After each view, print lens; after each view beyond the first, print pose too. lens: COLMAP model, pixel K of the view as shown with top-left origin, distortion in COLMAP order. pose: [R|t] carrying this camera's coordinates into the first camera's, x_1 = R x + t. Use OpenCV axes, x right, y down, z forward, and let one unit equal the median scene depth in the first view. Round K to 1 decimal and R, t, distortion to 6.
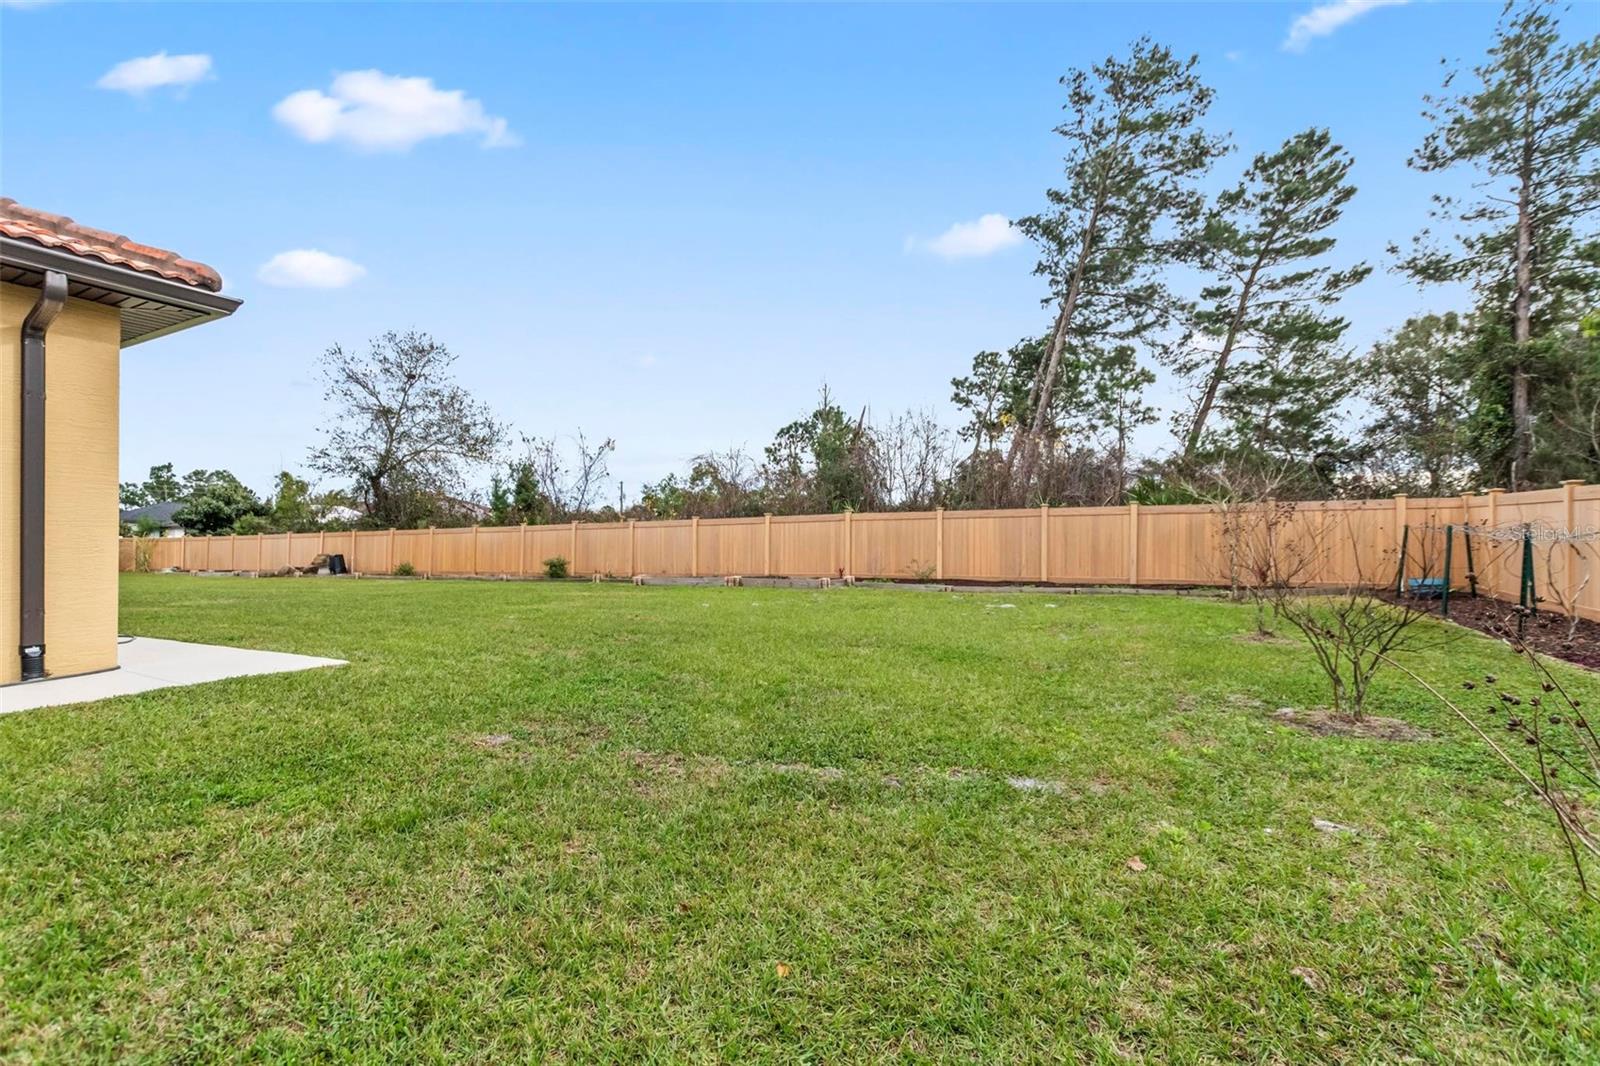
lens RADIAL K [[694.0, 0, 800.1], [0, 694.0, 542.2], [0, 0, 1]] dist [0.002727, -0.000929]
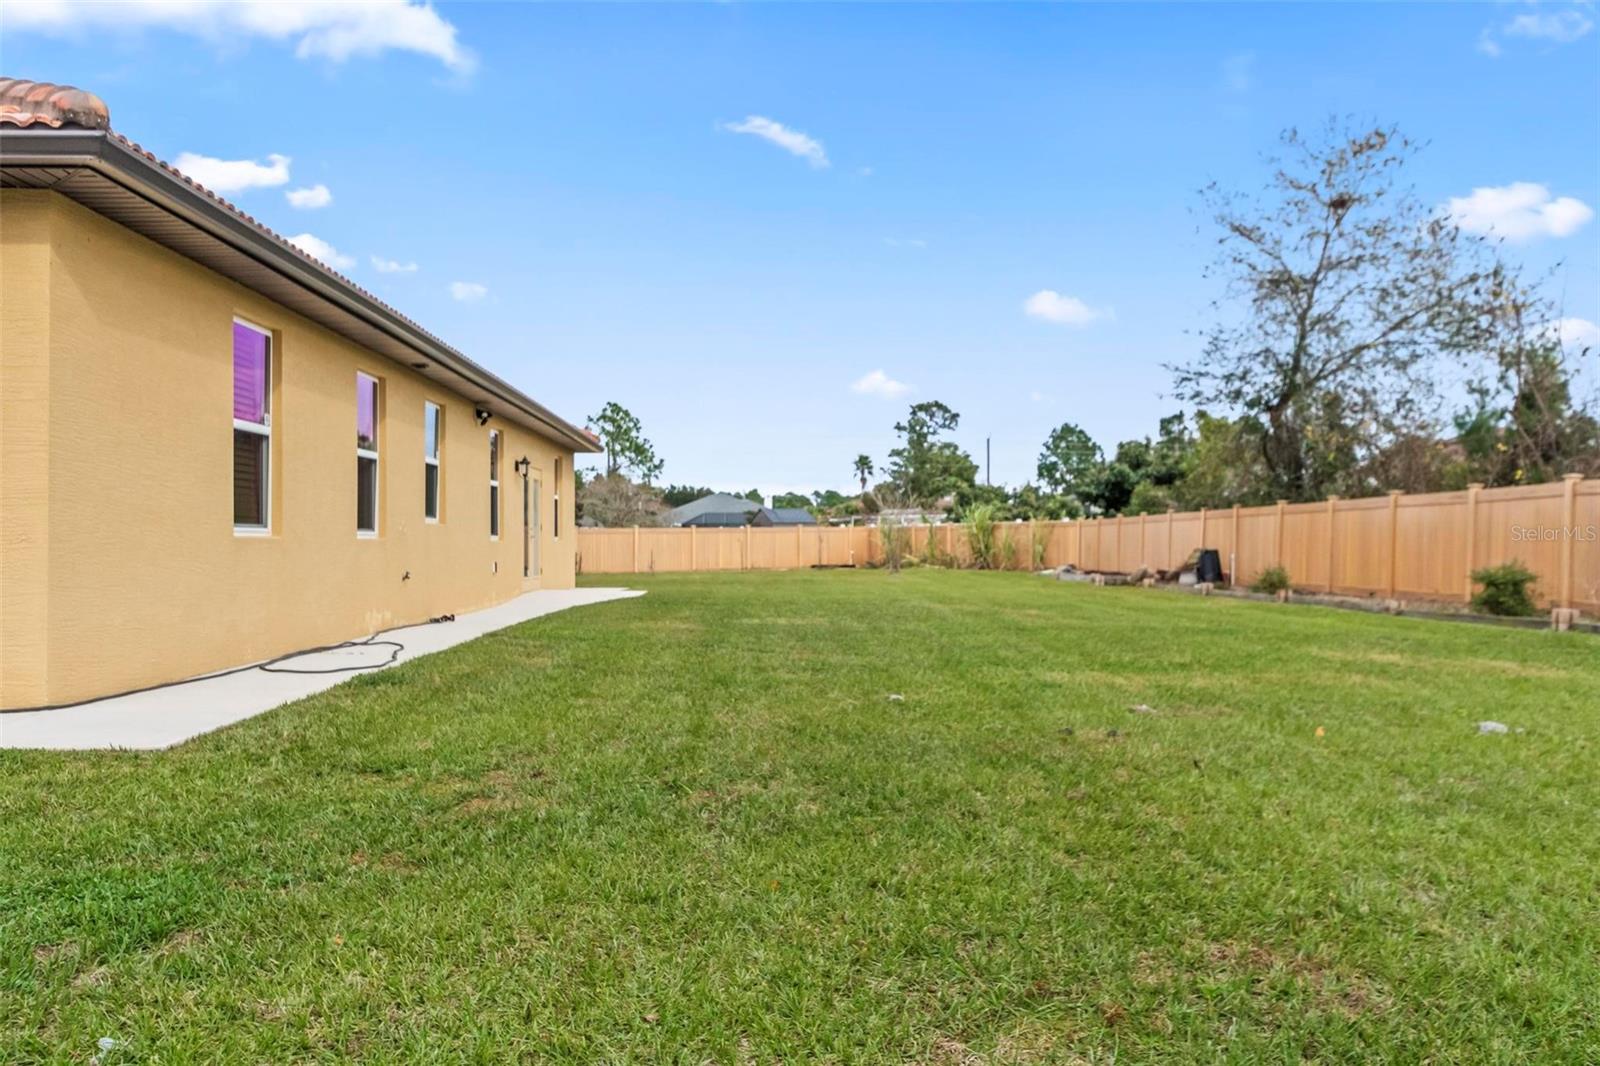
lens RADIAL K [[1307.1, 0, 799.2], [0, 1307.1, 535.6], [0, 0, 1]] dist [0.005909, 0.003470]
pose [[0.476869, 0.005598, -0.878956, 0.103391], [-0.000787, 0.999982, 0.005942, 0.000567], [0.878974, -0.002142, 0.476865, 0.199154]]
